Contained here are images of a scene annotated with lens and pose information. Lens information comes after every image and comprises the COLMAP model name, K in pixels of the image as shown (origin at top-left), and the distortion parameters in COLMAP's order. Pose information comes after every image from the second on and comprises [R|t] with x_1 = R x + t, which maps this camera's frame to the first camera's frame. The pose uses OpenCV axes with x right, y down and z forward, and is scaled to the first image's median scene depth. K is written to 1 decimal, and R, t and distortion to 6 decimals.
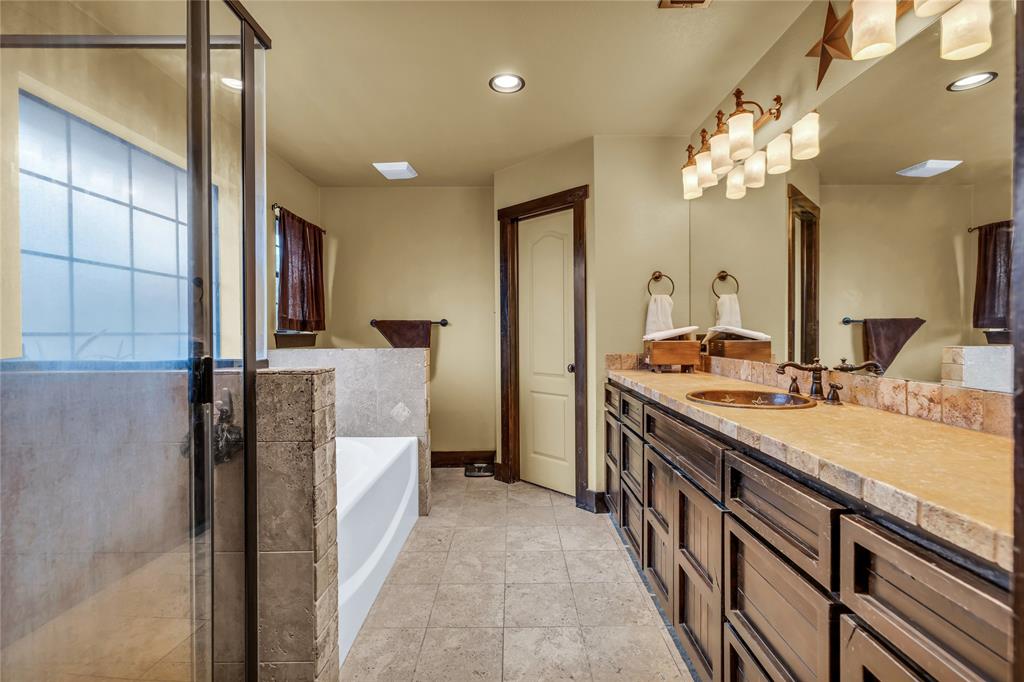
lens RADIAL K [[448.6, 0, 510.2], [0, 448.6, 327.8], [0, 0, 1]] dist [0.002300, 0.000588]
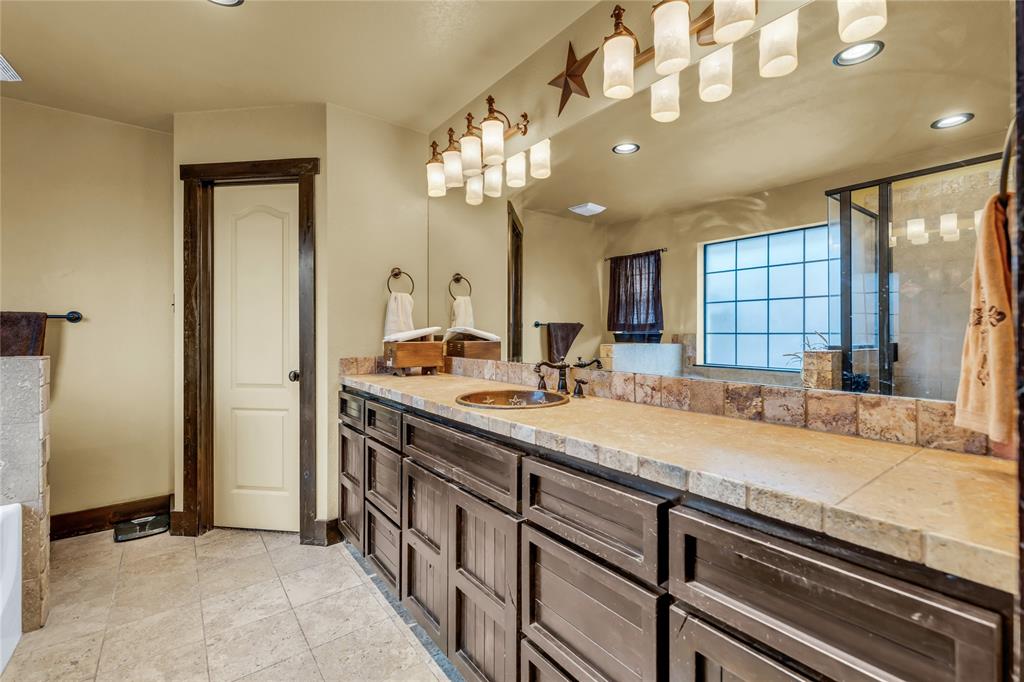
lens RADIAL K [[448.6, 0, 510.2], [0, 448.6, 327.8], [0, 0, 1]] dist [0.002300, 0.000588]
pose [[0.794892, 0.012091, 0.606630, -0.058906], [-0.010633, 0.999925, -0.005998, 0.002839], [-0.606657, -0.001683, 0.794962, 0.127532]]
